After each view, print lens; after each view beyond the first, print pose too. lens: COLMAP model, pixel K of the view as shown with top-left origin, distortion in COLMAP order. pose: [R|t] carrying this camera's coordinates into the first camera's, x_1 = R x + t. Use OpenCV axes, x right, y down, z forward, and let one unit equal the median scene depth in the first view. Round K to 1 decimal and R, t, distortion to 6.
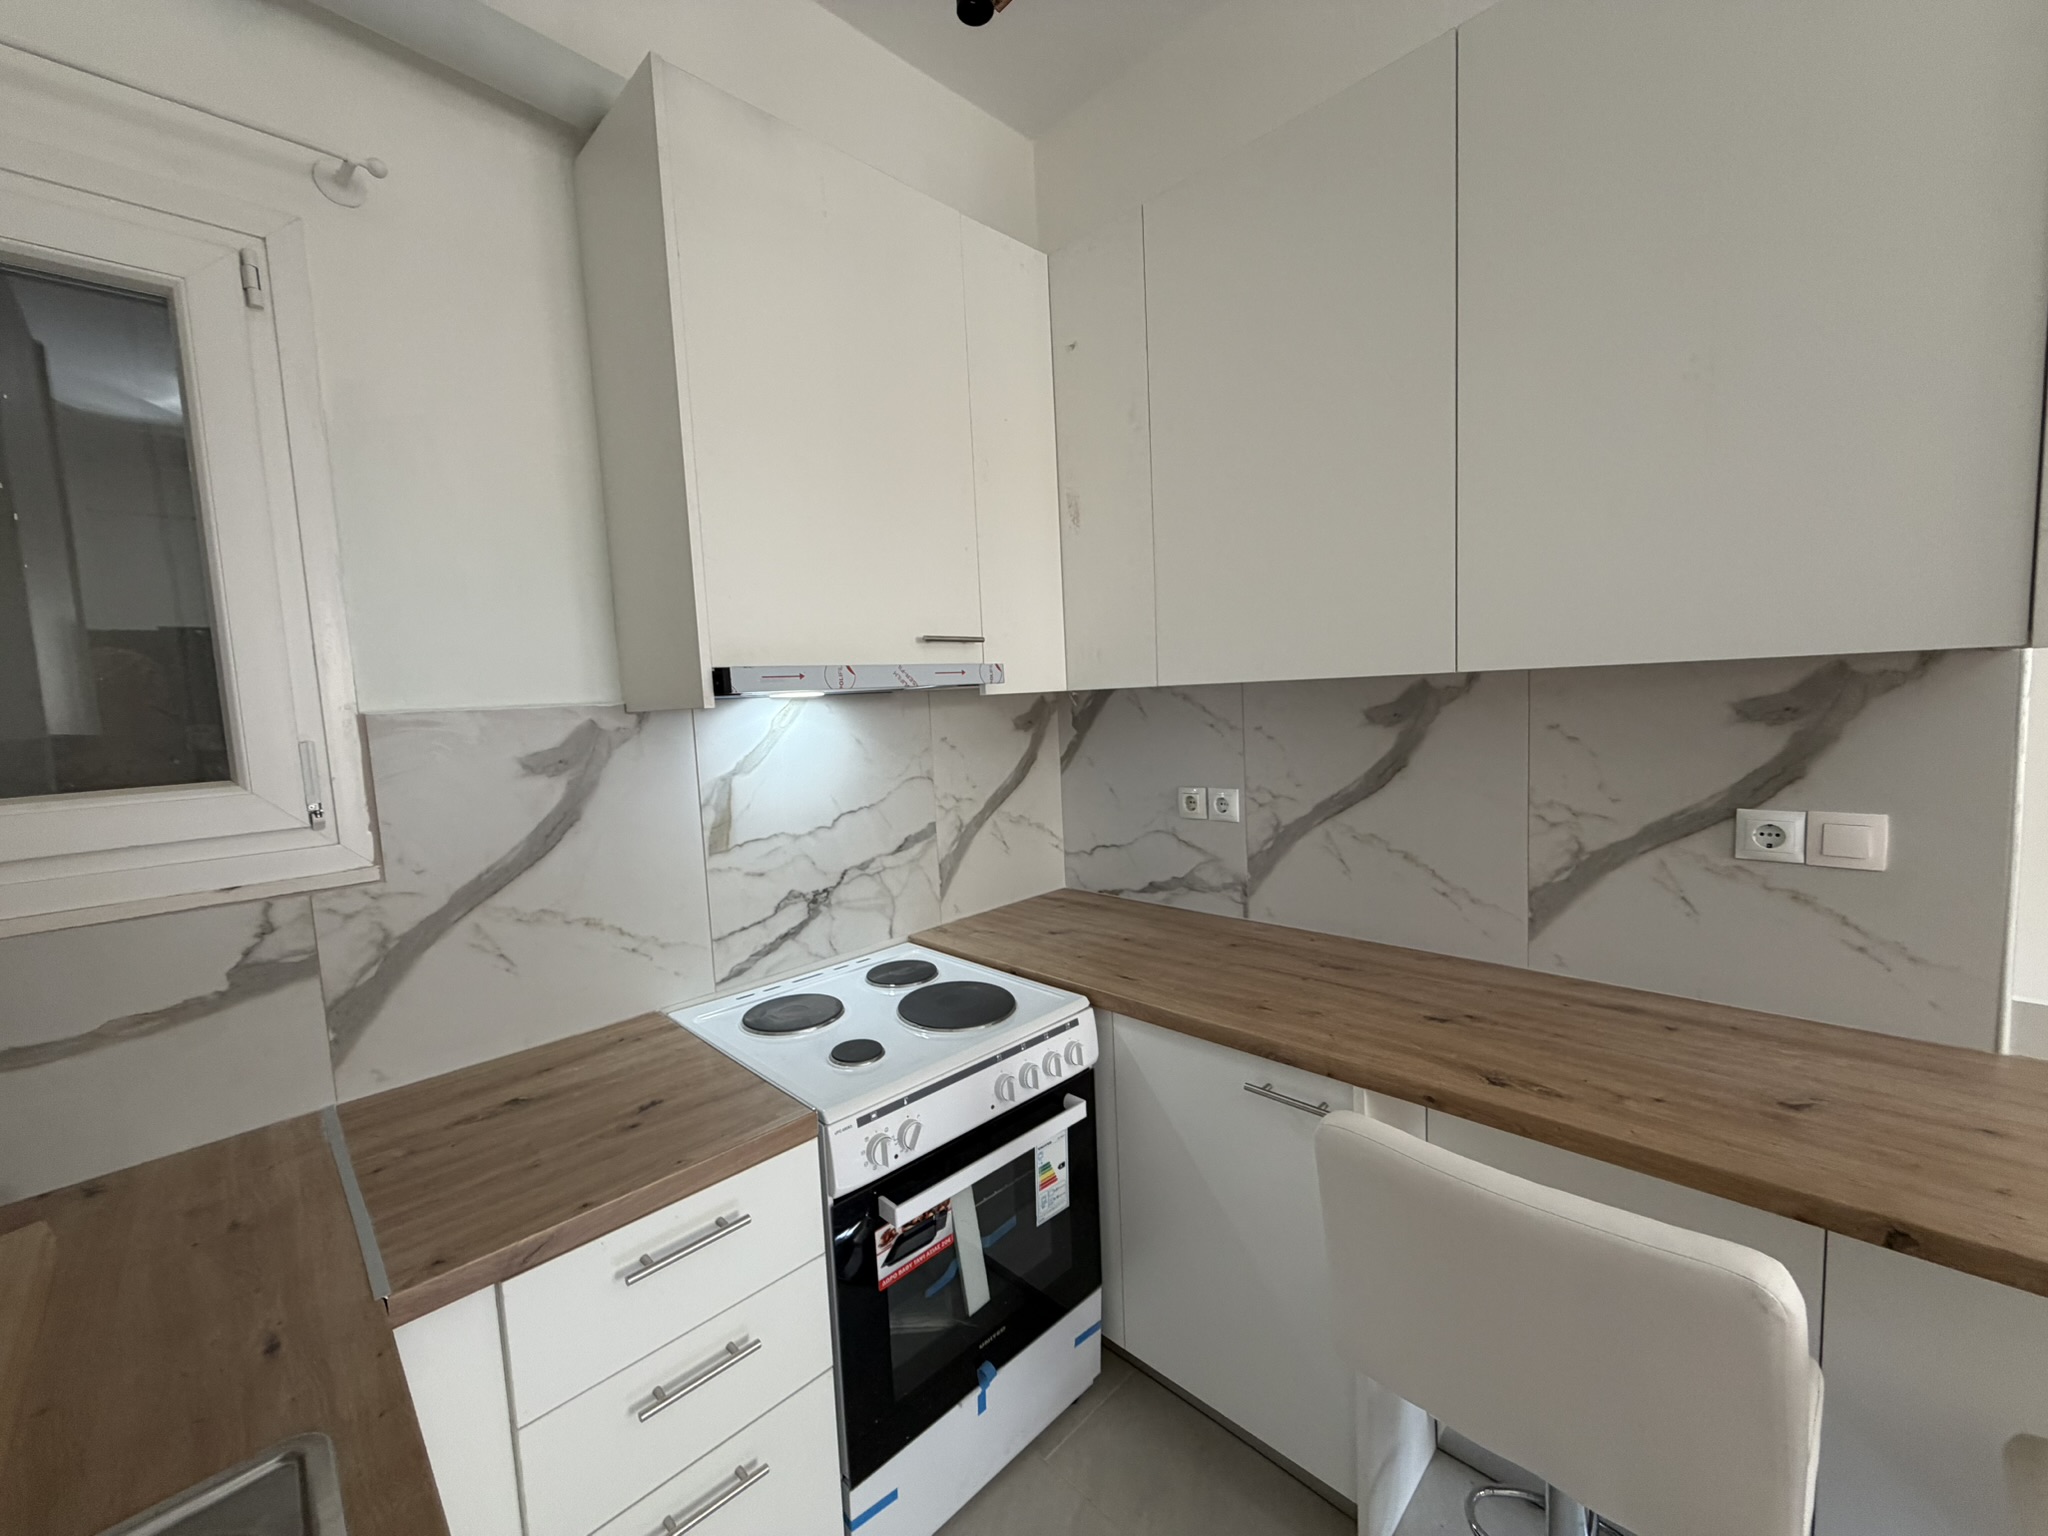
lens RADIAL K [[813.4, 0, 1020.0], [0, 813.4, 768.8], [0, 0, 1]] dist [0.000997, -0.000490]
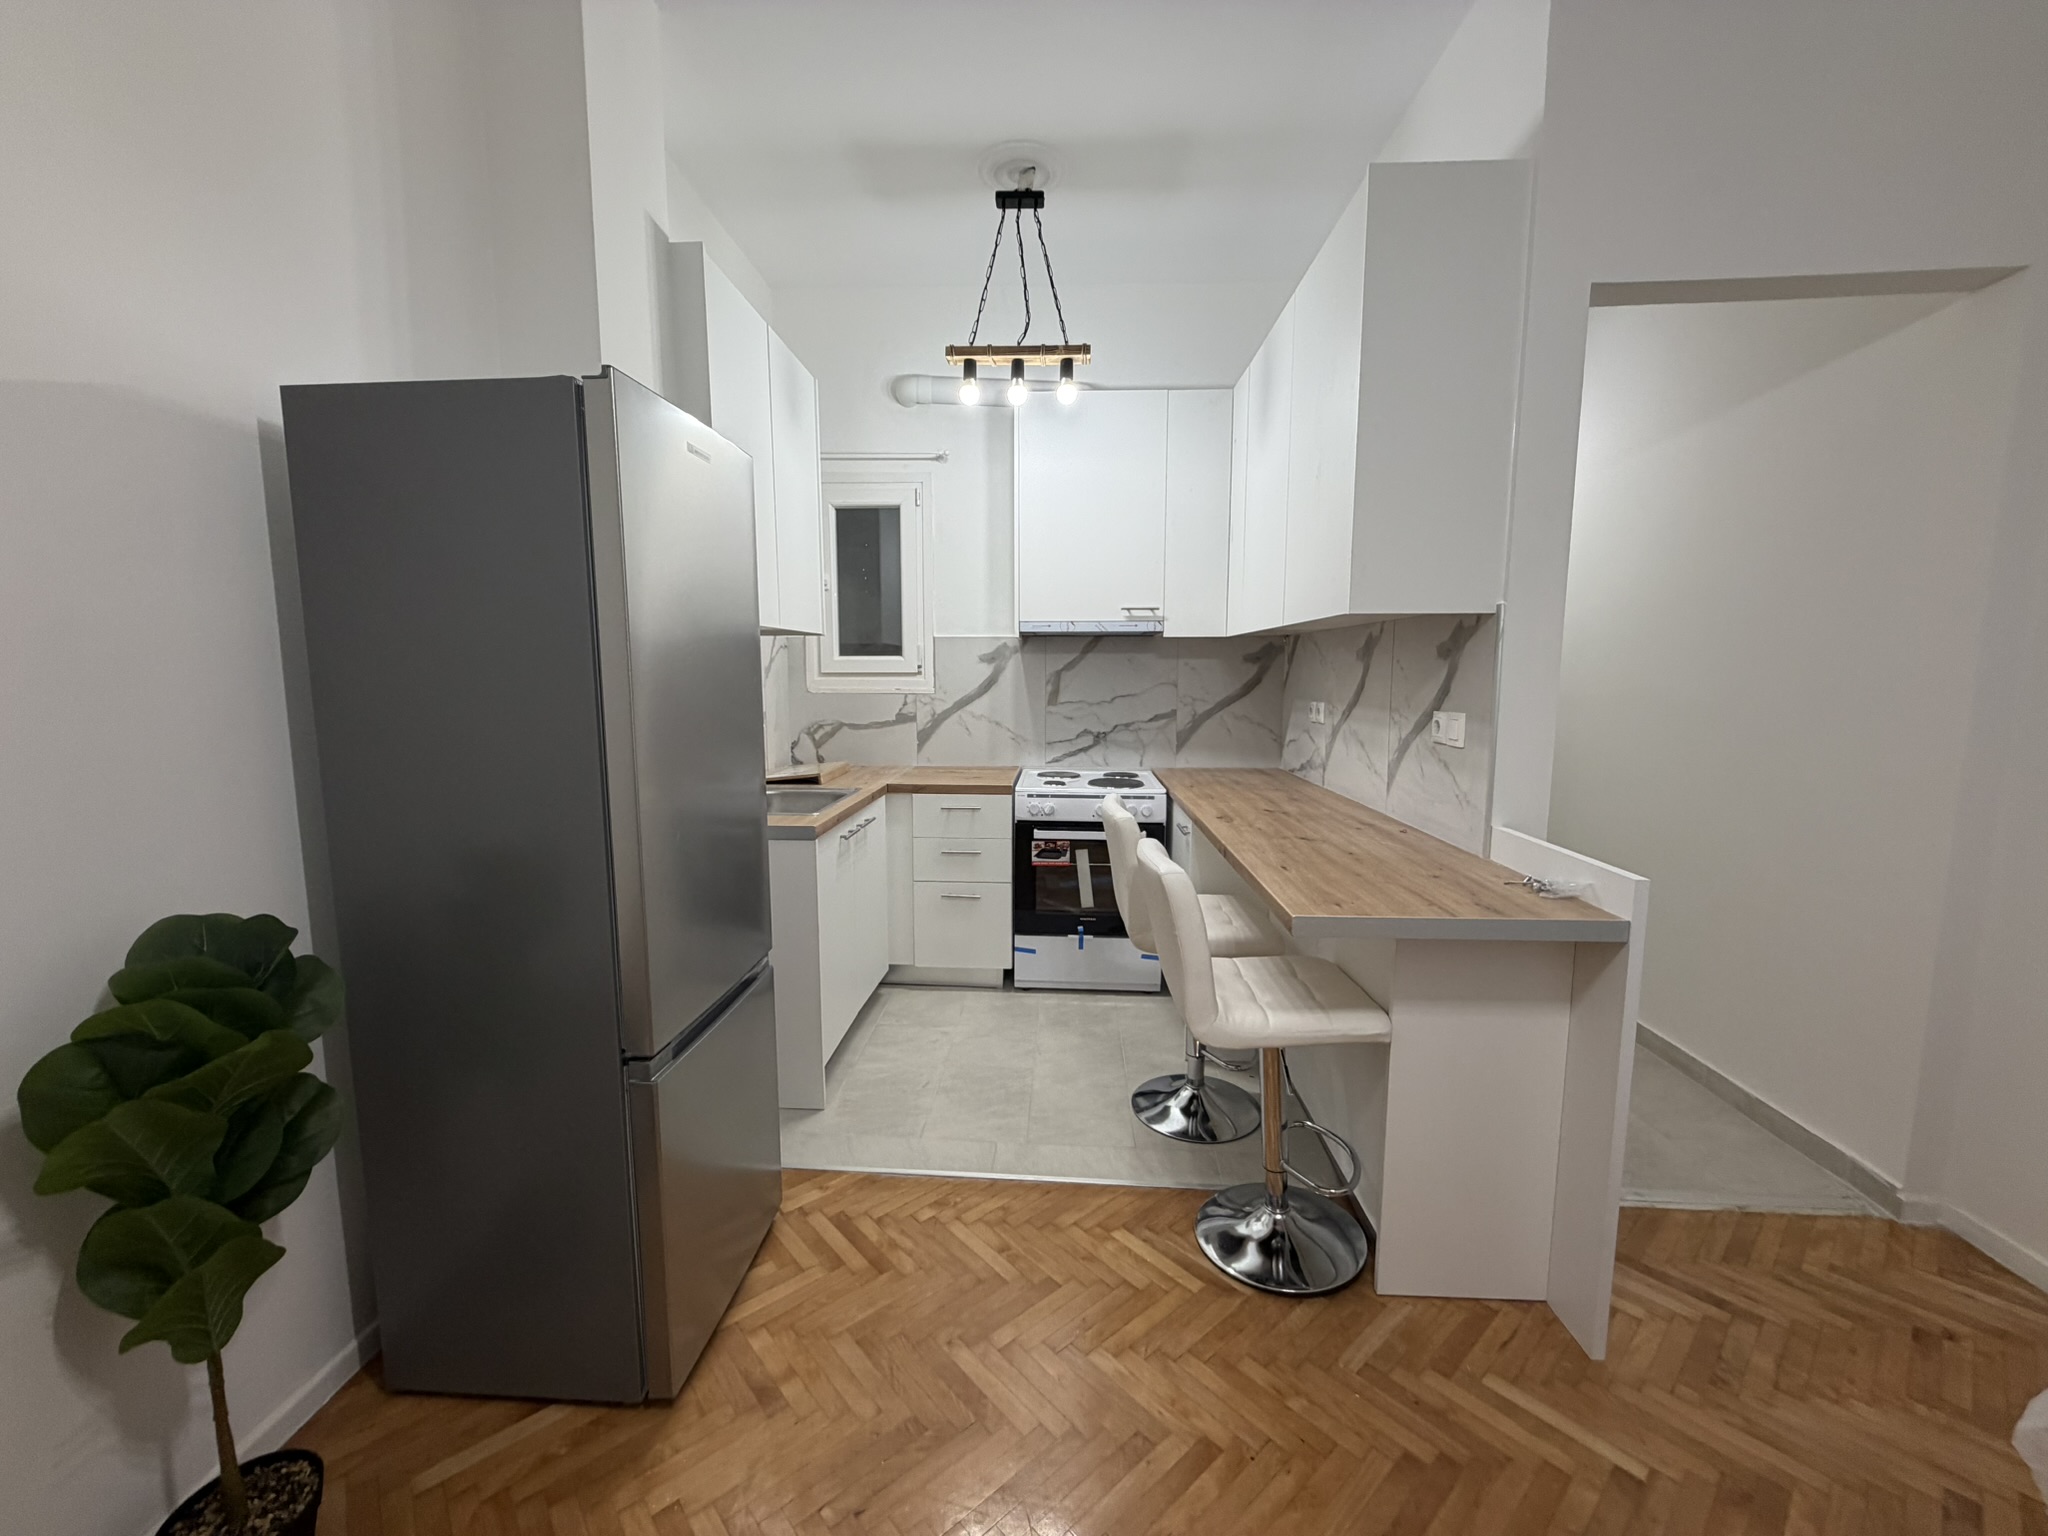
lens RADIAL K [[813.4, 0, 1021.1], [0, 813.4, 765.8], [0, 0, 1]] dist [0.000997, -0.000490]
pose [[0.670444, 0.134597, -0.729649, 1.445067], [-0.099994, 0.990828, 0.090895, 0.086926], [0.735191, 0.012020, 0.677754, -0.683193]]
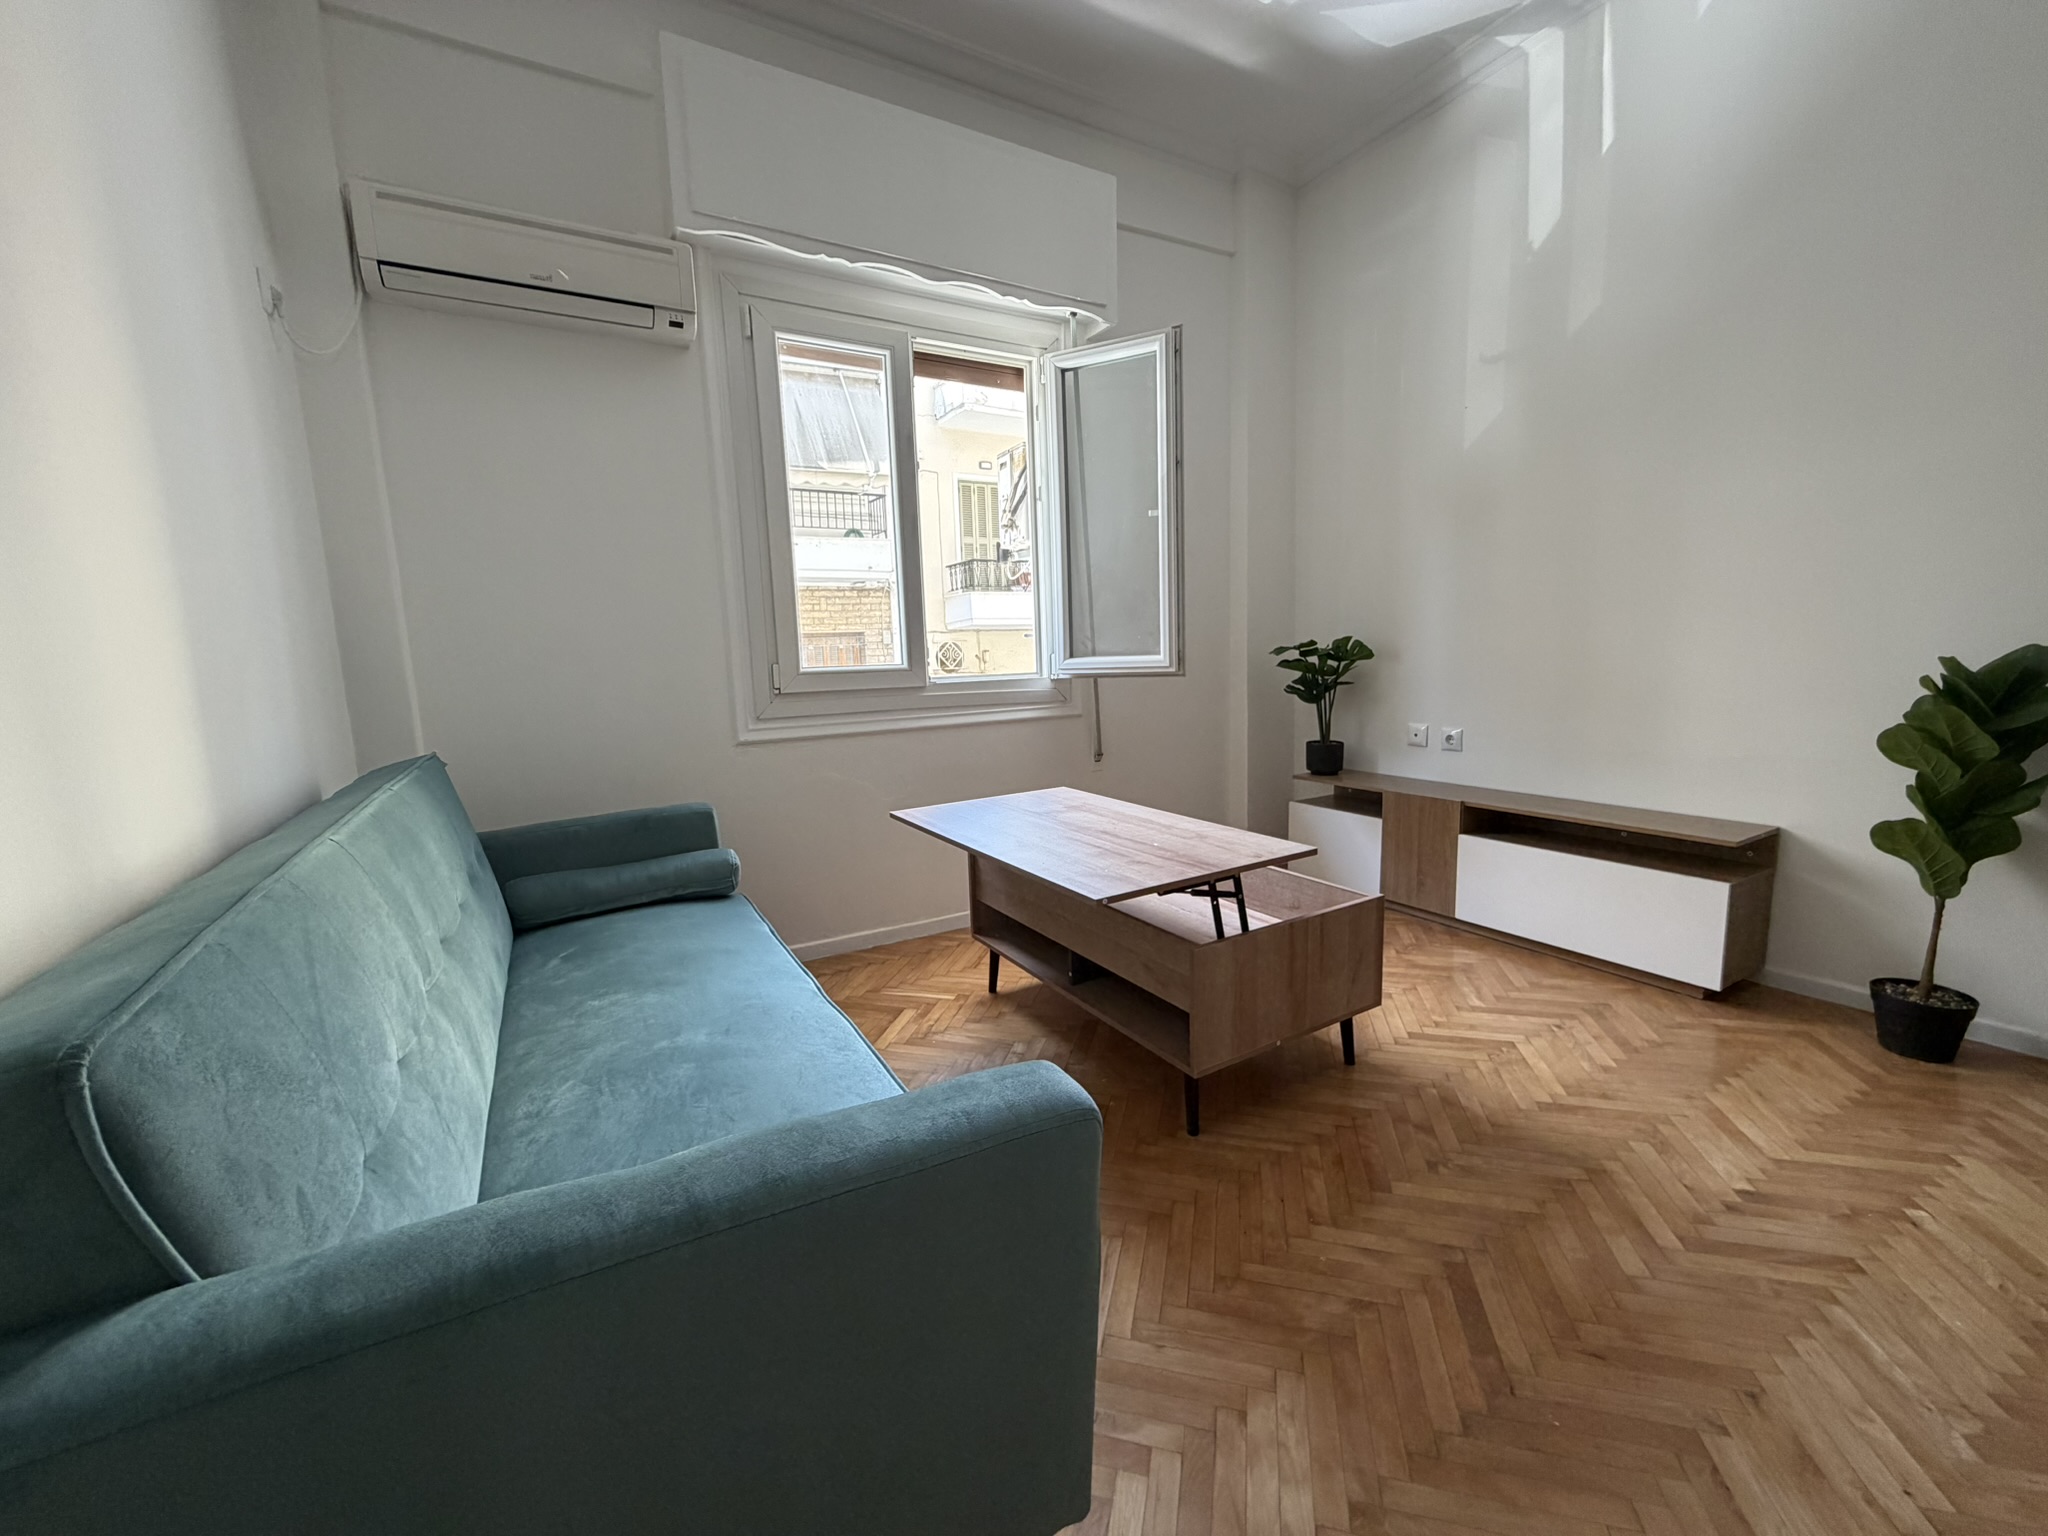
lens RADIAL K [[813.4, 0, 1013.9], [0, 813.4, 764.6], [0, 0, 1]] dist [0.000997, -0.000490]
pose [[-0.967546, 0.045751, 0.248519, 1.572050], [0.102128, 0.970371, 0.218973, 0.127813], [-0.231137, 0.237247, -0.943551, 0.856803]]
